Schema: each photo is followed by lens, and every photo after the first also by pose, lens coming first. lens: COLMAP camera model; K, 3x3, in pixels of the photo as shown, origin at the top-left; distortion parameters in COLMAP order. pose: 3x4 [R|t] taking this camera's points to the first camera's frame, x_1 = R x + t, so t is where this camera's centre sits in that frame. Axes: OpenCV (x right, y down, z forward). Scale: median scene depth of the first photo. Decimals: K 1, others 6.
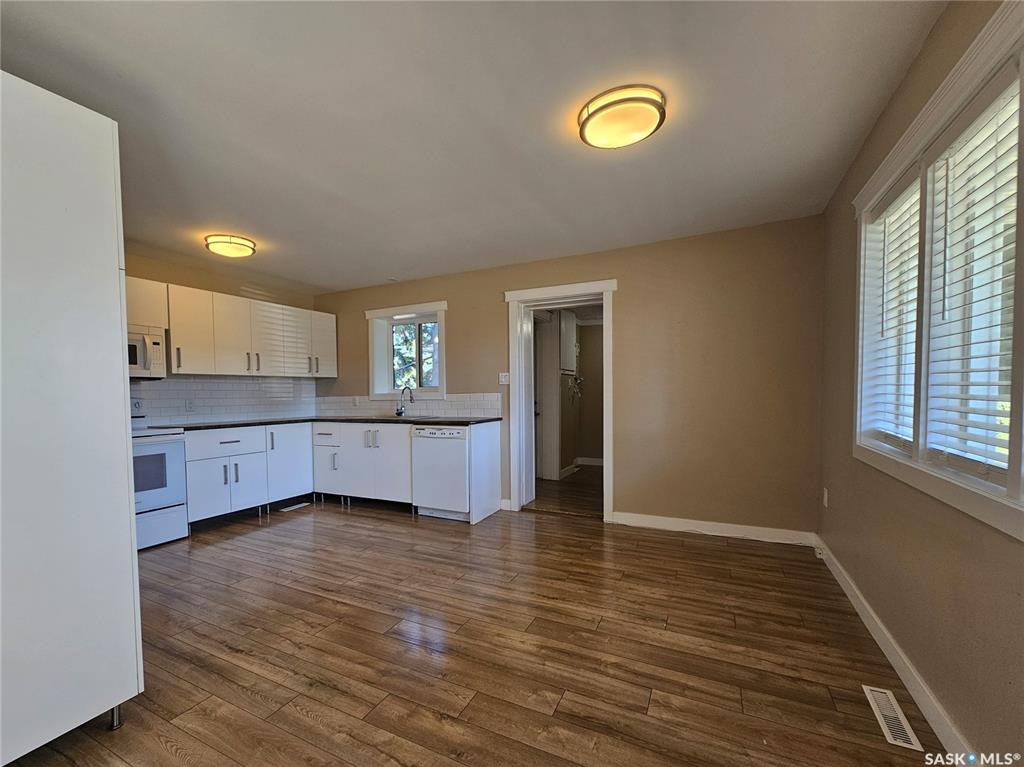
lens RADIAL K [[418.8, 0, 485.8], [0, 418.8, 410.4], [0, 0, 1]] dist [0.000270, -0.000910]
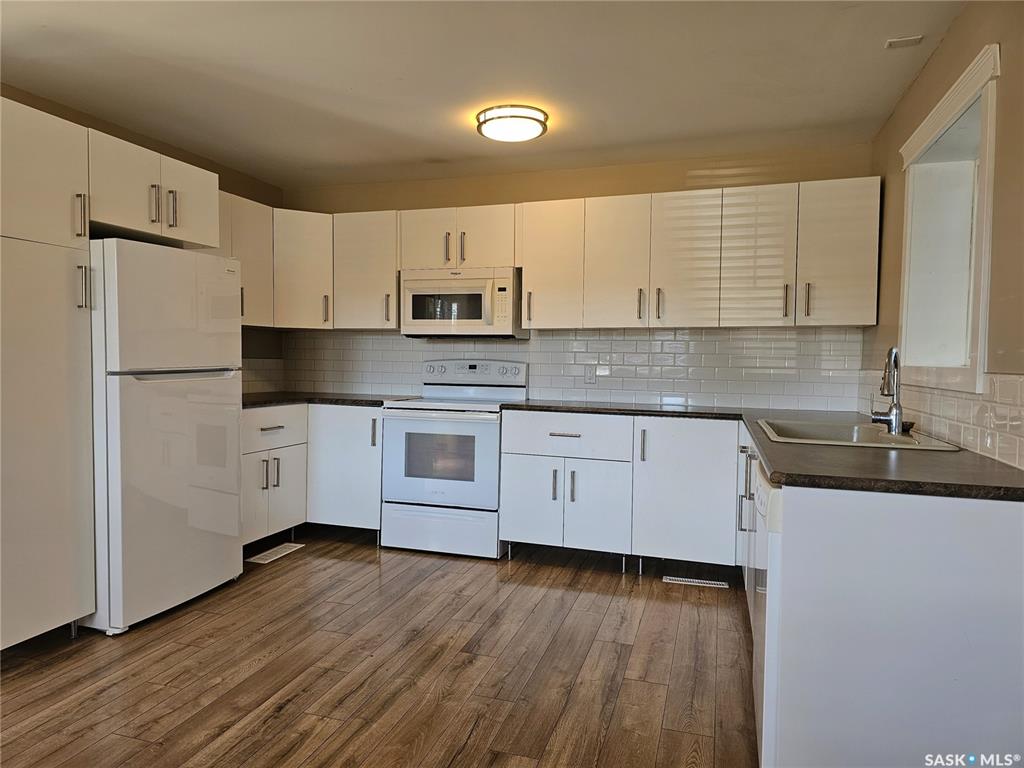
lens RADIAL K [[682.0, 0, 502.1], [0, 682.0, 383.2], [0, 0, 1]] dist [0.043098, -0.032818]
pose [[0.180357, 0.055088, -0.982057, 0.387426], [-0.055266, 0.997421, 0.045800, -0.045785], [0.982047, 0.046014, 0.182936, 0.743765]]
